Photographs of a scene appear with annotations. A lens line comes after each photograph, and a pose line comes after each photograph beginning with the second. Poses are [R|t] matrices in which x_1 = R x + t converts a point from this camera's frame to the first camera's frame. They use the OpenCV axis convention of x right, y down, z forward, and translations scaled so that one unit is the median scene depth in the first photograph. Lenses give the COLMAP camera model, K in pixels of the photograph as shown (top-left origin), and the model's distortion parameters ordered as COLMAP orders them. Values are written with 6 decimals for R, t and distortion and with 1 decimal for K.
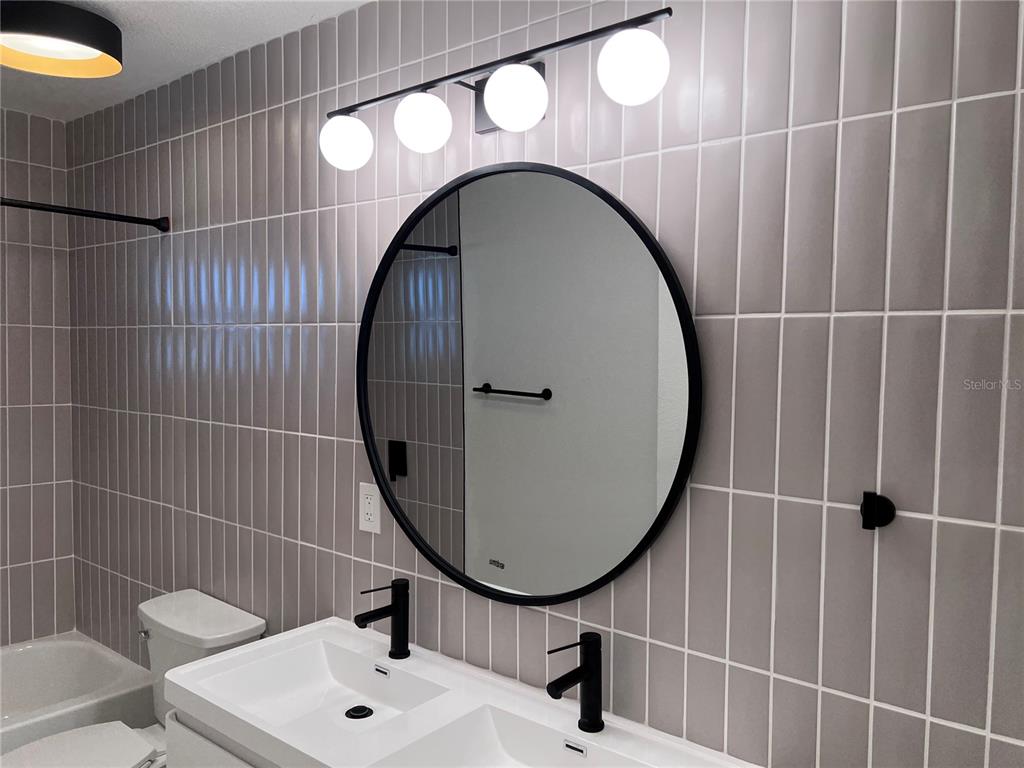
lens RADIAL K [[777.3, 0, 516.4], [0, 777.3, 387.9], [0, 0, 1]] dist [0.042978, -0.053496]
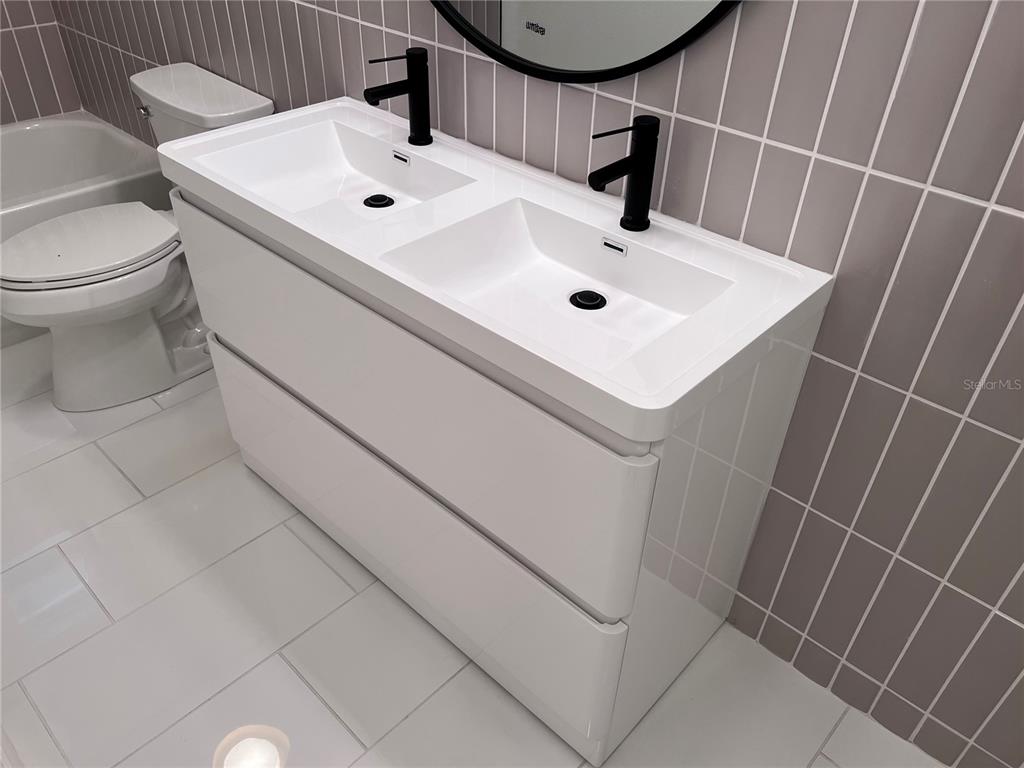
lens RADIAL K [[777.3, 0, 516.4], [0, 777.3, 387.9], [0, 0, 1]] dist [0.042978, -0.053496]
pose [[0.997827, 0.054499, -0.037041, 0.004262], [-0.024199, 0.825914, 0.563277, 0.077575], [0.061290, -0.561156, 0.825438, 0.136504]]
